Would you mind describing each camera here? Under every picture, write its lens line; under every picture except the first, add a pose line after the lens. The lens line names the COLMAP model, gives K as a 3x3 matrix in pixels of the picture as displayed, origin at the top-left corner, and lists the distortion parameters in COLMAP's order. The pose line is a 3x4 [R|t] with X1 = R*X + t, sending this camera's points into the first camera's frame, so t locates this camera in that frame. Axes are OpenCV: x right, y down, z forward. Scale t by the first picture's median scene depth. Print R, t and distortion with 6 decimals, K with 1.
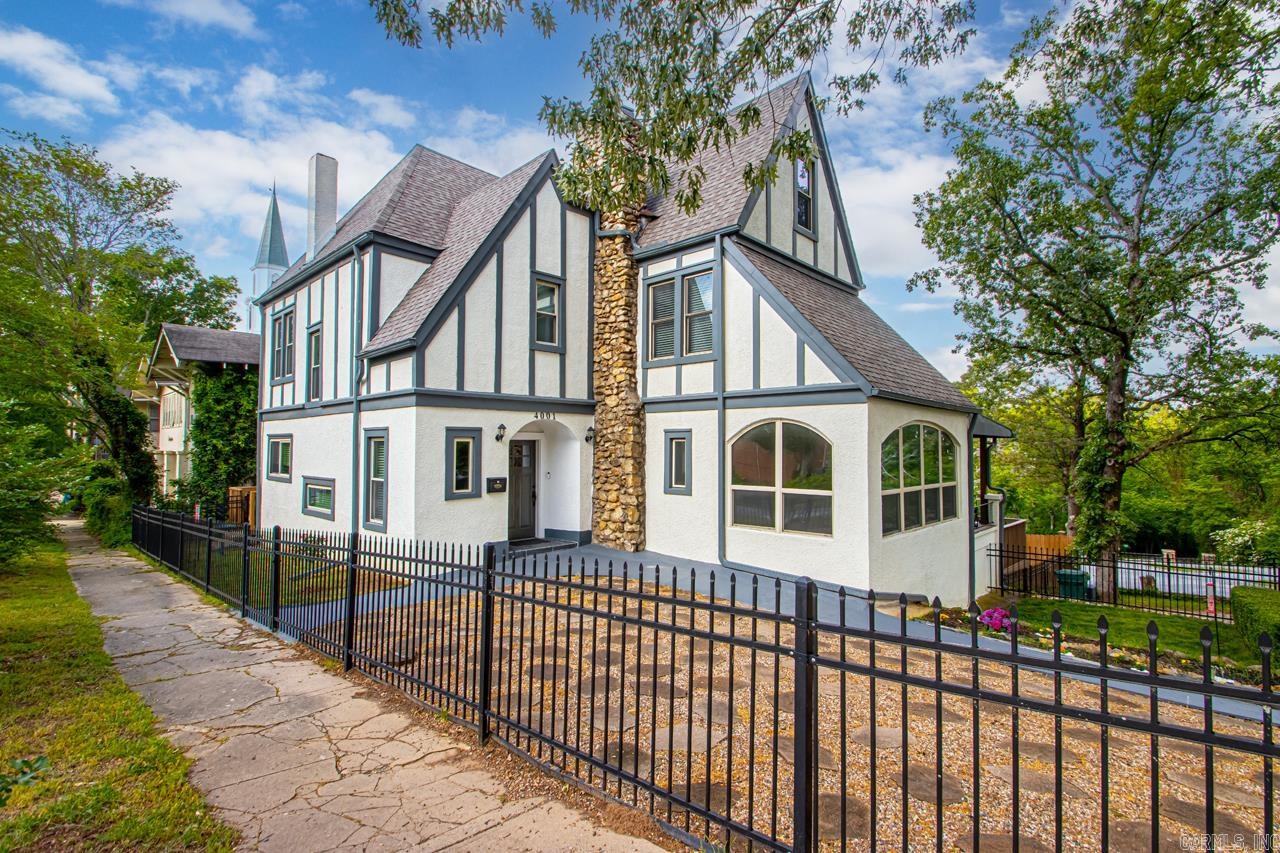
lens RADIAL K [[593.8, 0, 656.1], [0, 593.8, 432.7], [0, 0, 1]] dist [0.017579, -0.017090]
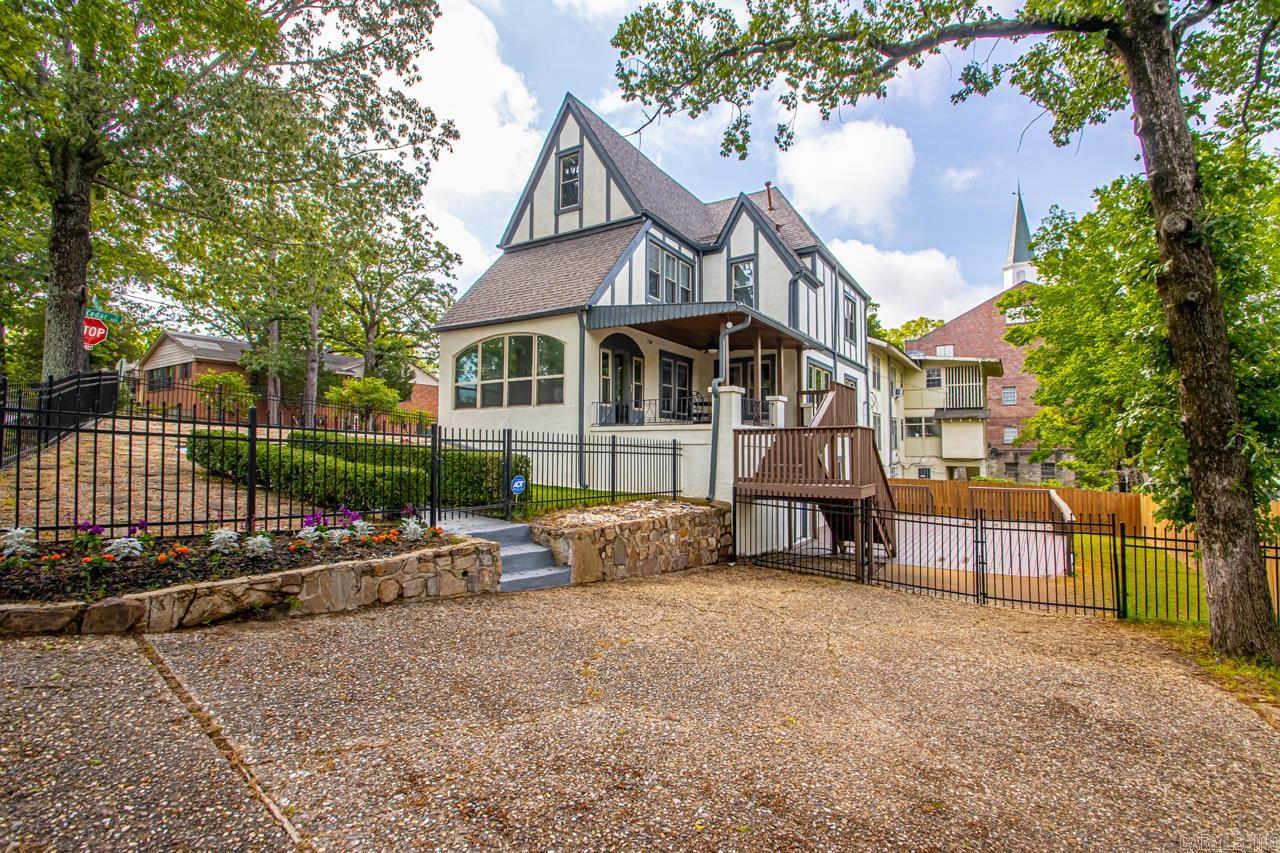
lens RADIAL K [[593.8, 0, 656.1], [0, 593.8, 432.7], [0, 0, 1]] dist [0.017579, -0.017090]
pose [[0.212487, -0.031300, -0.976662, 1.753608], [0.025943, 0.999315, -0.026382, 0.240287], [0.976819, -0.019731, 0.213154, 0.963183]]
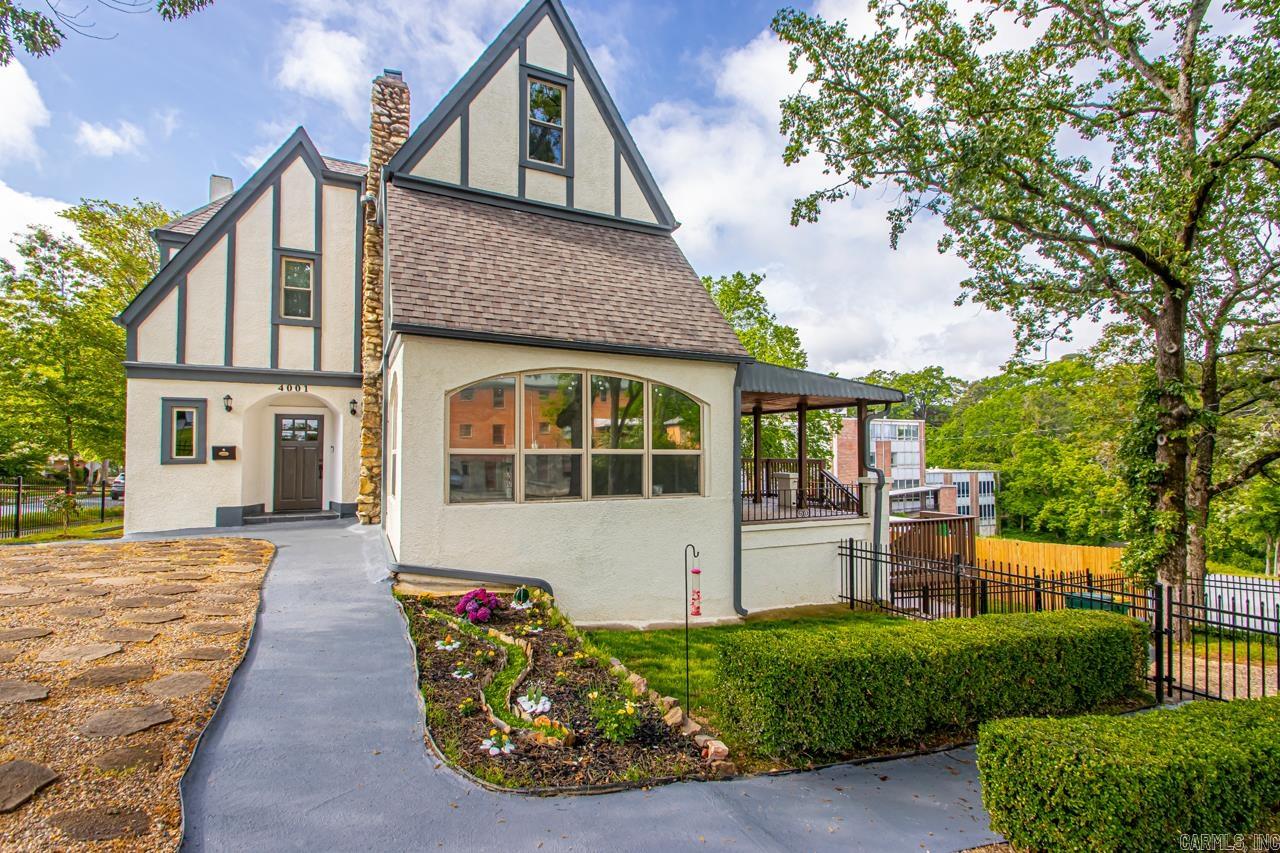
lens RADIAL K [[594.3, 0, 645.0], [0, 594.3, 445.9], [0, 0, 1]] dist [0.019076, -0.000196]
pose [[0.934287, -0.008914, -0.356410, 0.745003], [0.012309, 0.999898, 0.007256, 0.070862], [0.356309, -0.011166, 0.934301, 0.246995]]
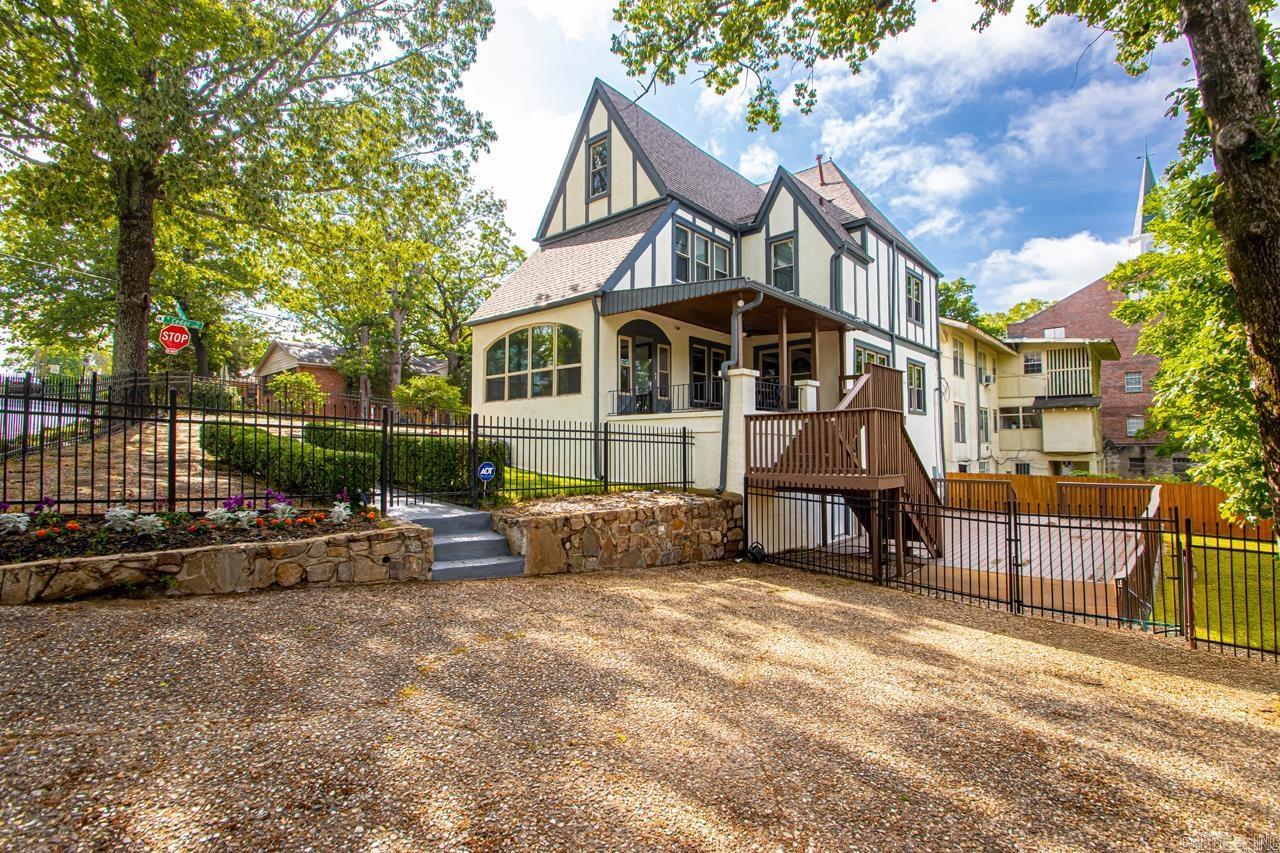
lens RADIAL K [[593.8, 0, 656.1], [0, 593.8, 432.7], [0, 0, 1]] dist [0.017579, -0.017090]
pose [[0.056608, -0.029544, -0.997959, 1.720495], [0.031722, 0.999111, -0.027779, 0.261009], [0.997892, -0.030085, 0.057495, 1.119004]]
